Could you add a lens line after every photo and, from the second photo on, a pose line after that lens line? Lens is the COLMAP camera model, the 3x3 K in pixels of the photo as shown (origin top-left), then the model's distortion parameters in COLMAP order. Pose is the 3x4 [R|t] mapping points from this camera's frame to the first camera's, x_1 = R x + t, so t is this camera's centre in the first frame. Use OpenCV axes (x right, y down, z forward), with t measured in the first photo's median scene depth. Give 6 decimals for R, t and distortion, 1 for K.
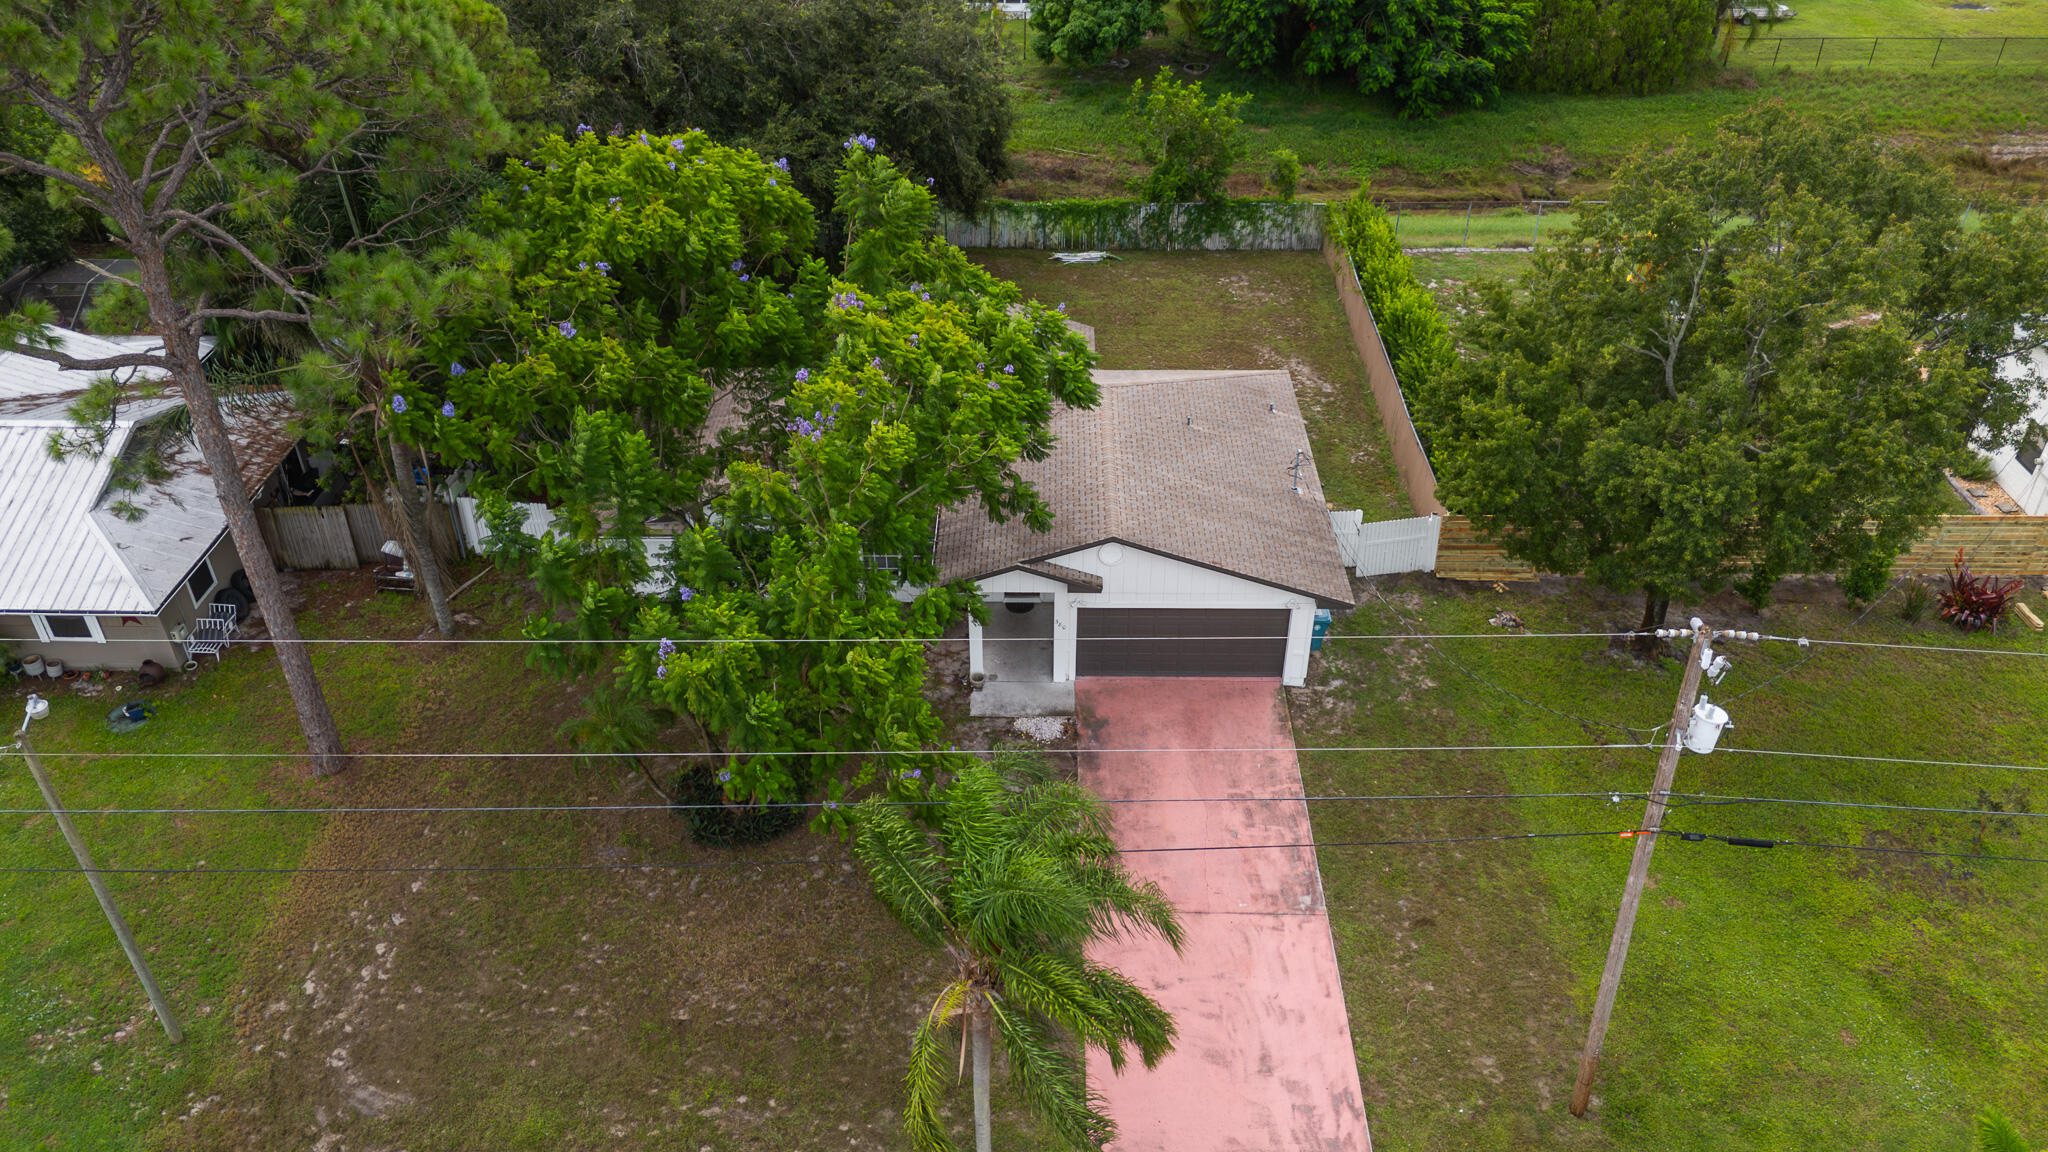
lens RADIAL K [[1522.3, 0, 1021.6], [0, 1522.3, 579.0], [0, 0, 1]] dist [0.026923, -0.012406]
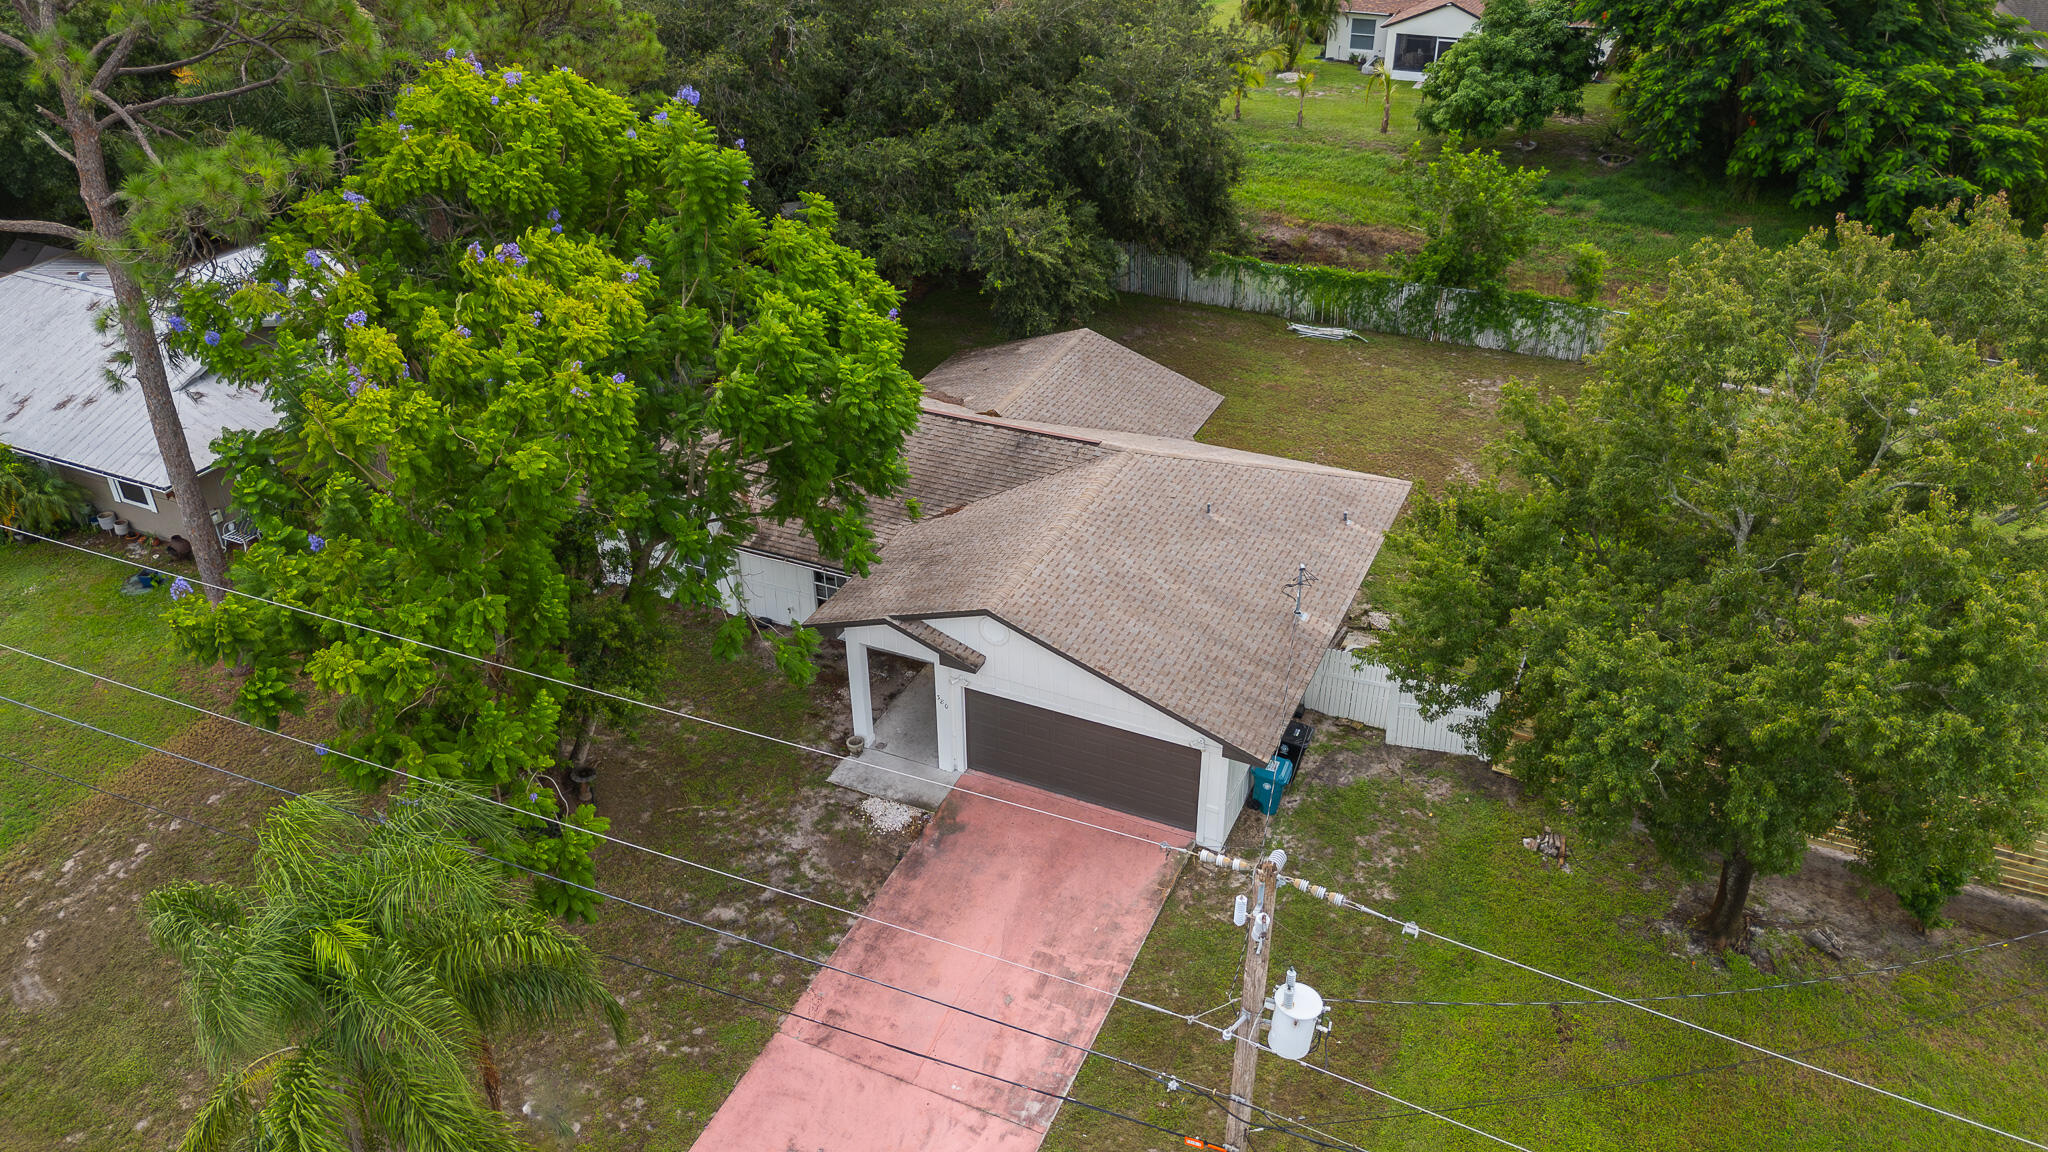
lens RADIAL K [[1522.3, 0, 1020.0], [0, 1522.3, 567.6], [0, 0, 1]] dist [0.026923, -0.012406]
pose [[0.911835, 0.202434, -0.357181, 0.222636], [-0.224408, 0.974275, -0.020710, -0.022203], [0.343800, 0.099038, 0.933806, 0.134849]]
